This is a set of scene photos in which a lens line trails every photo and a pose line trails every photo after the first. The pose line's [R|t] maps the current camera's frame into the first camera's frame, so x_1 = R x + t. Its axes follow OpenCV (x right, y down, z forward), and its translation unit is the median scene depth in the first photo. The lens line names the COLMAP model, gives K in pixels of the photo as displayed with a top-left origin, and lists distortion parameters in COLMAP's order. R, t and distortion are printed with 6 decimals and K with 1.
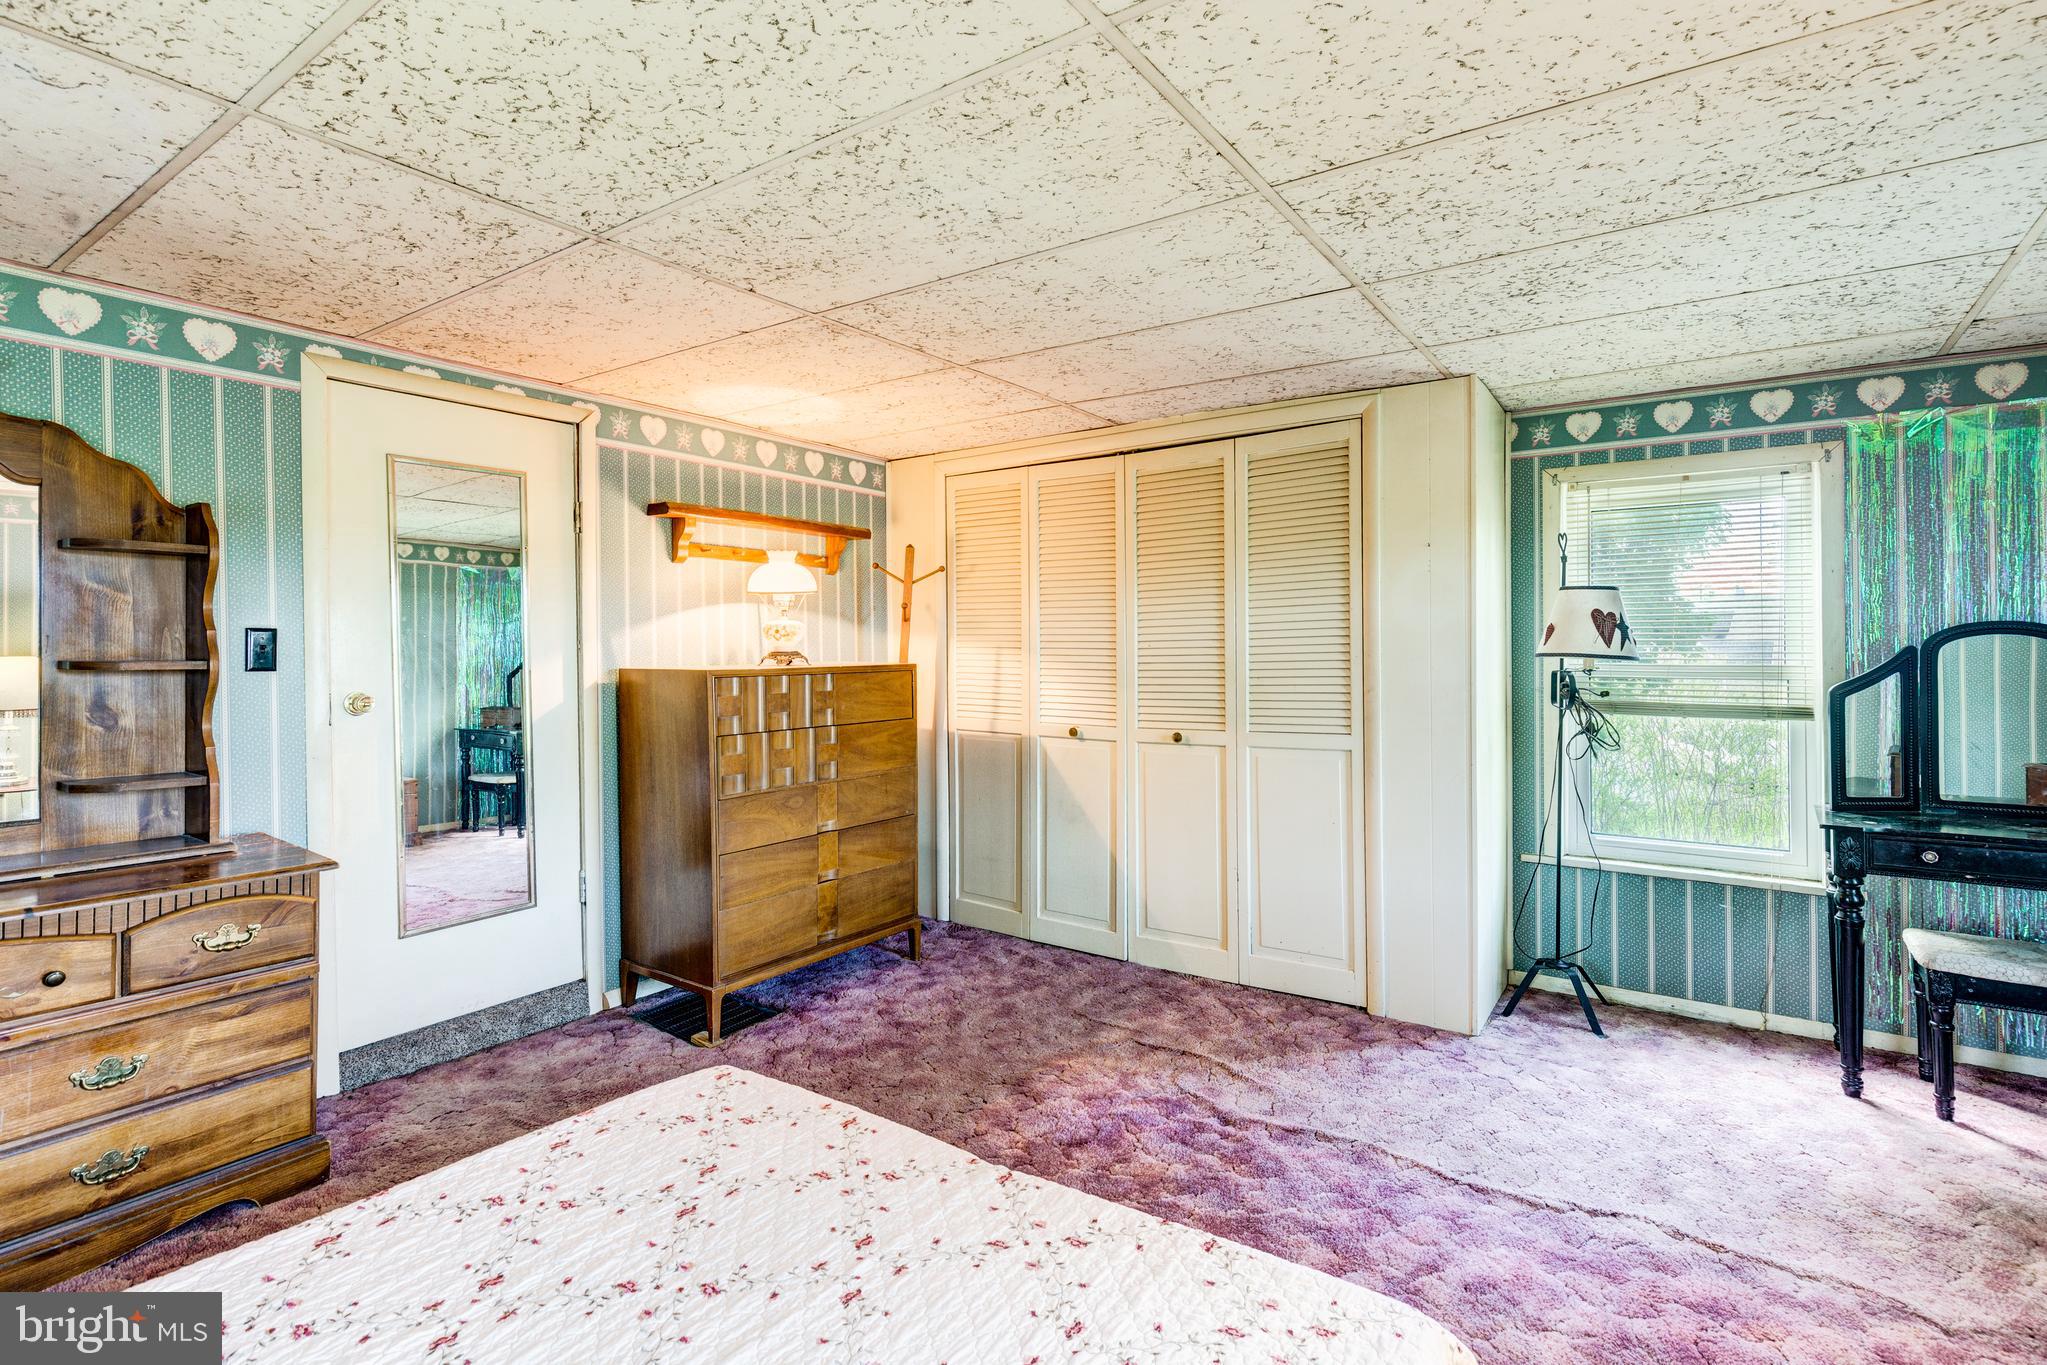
lens RADIAL K [[982.7, 0, 1020.8], [0, 982.7, 647.9], [0, 0, 1]] dist [0.001983, -0.000230]
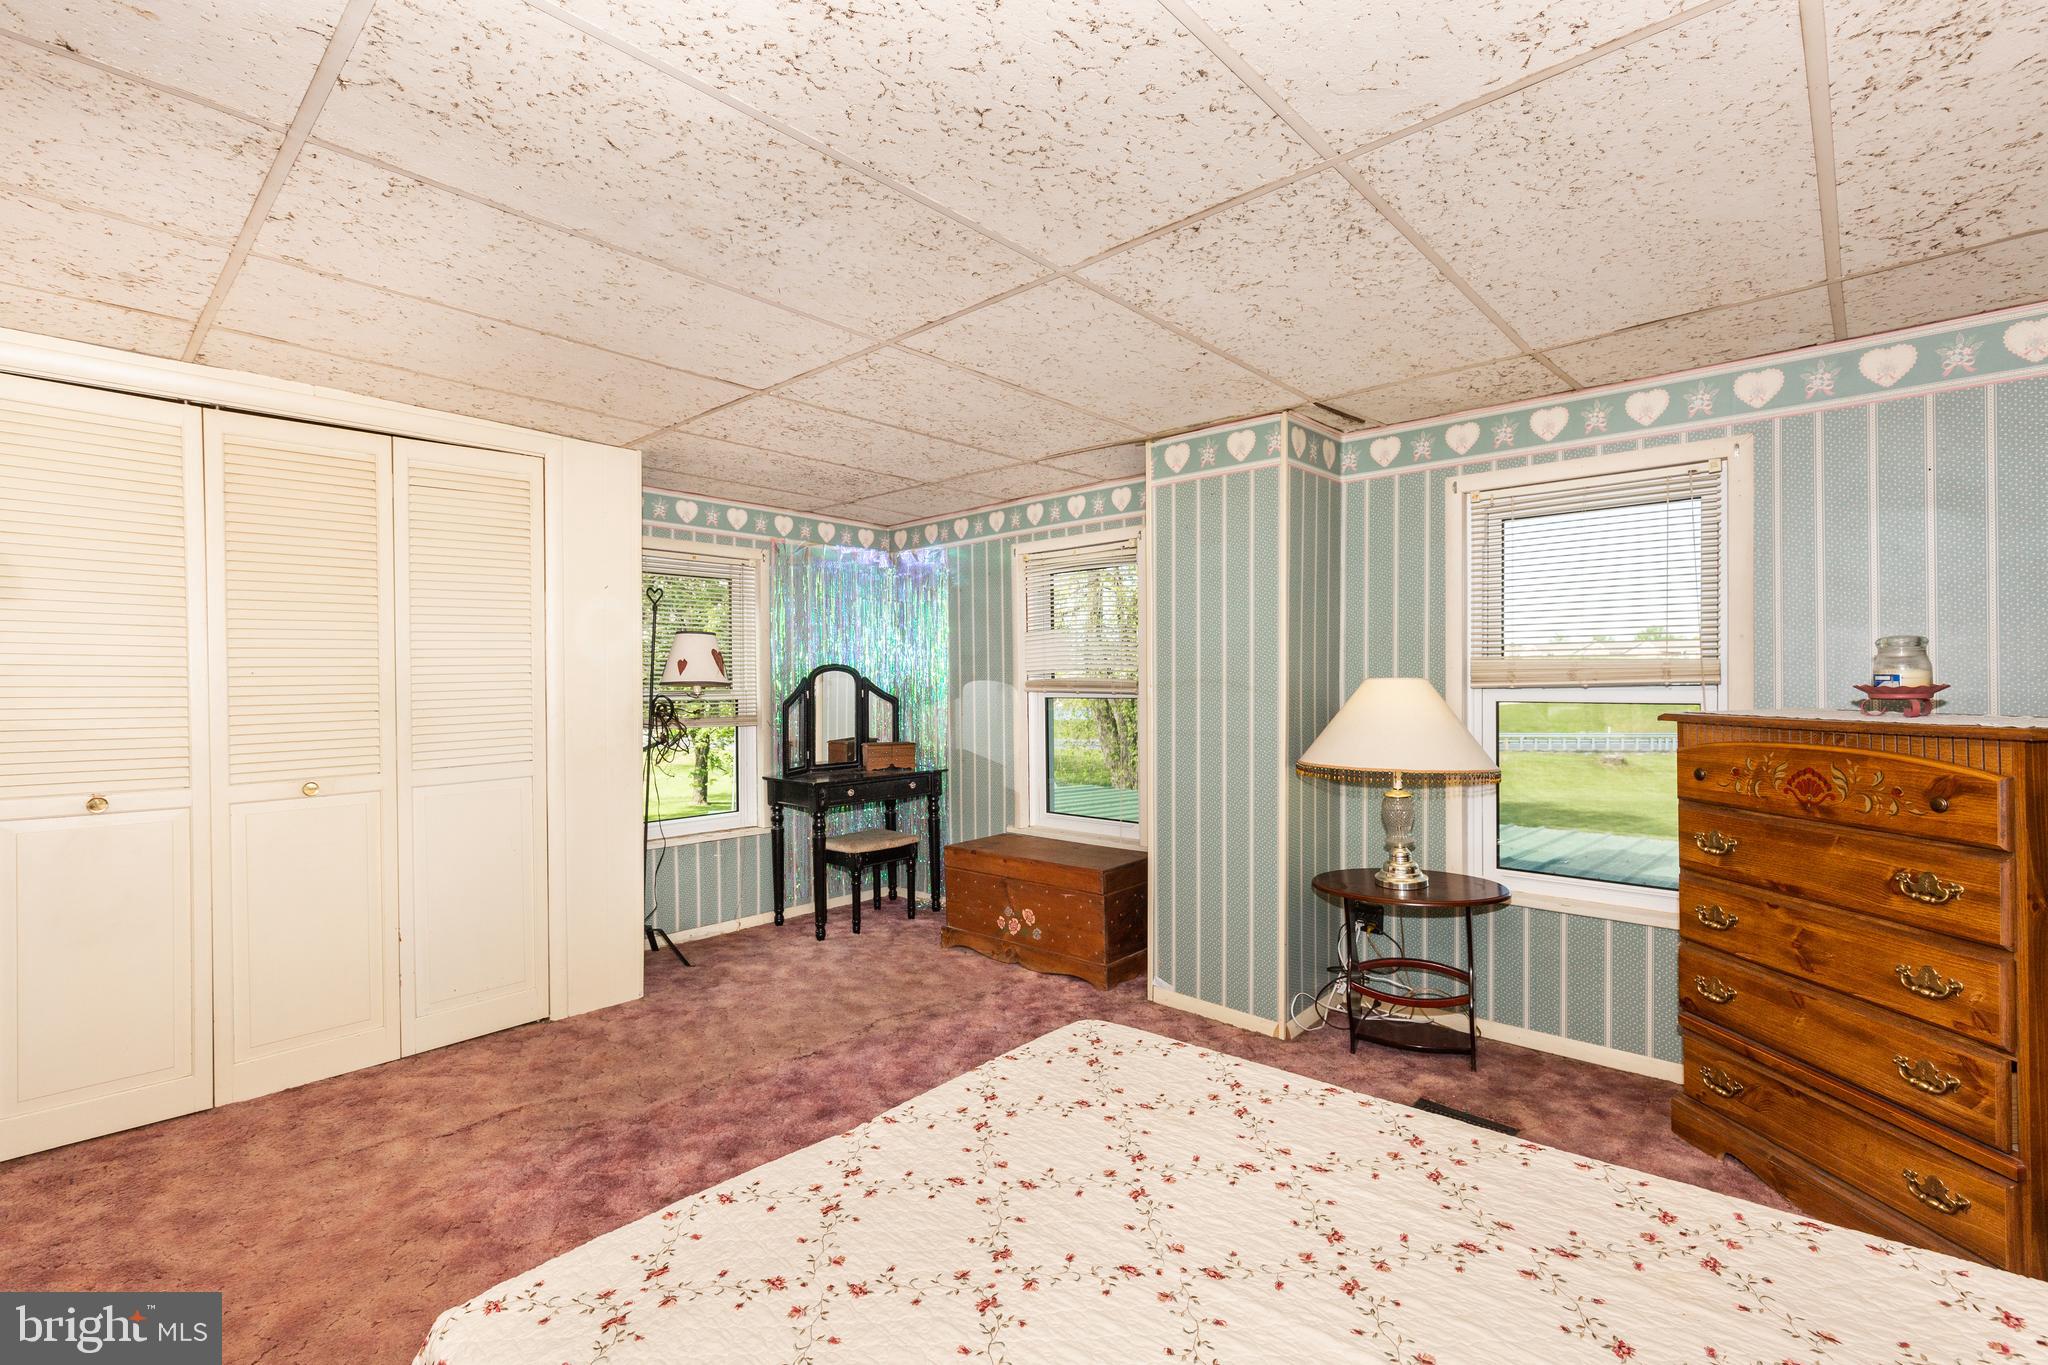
lens RADIAL K [[921.4, 0, 1034.3], [0, 921.4, 689.3], [0, 0, 1]] dist [0.001543, -0.000534]
pose [[0.116396, -0.008694, 0.993165, -0.594041], [0.003300, 0.999960, 0.008366, 0.006604], [-0.993197, 0.002304, 0.116420, 0.379163]]
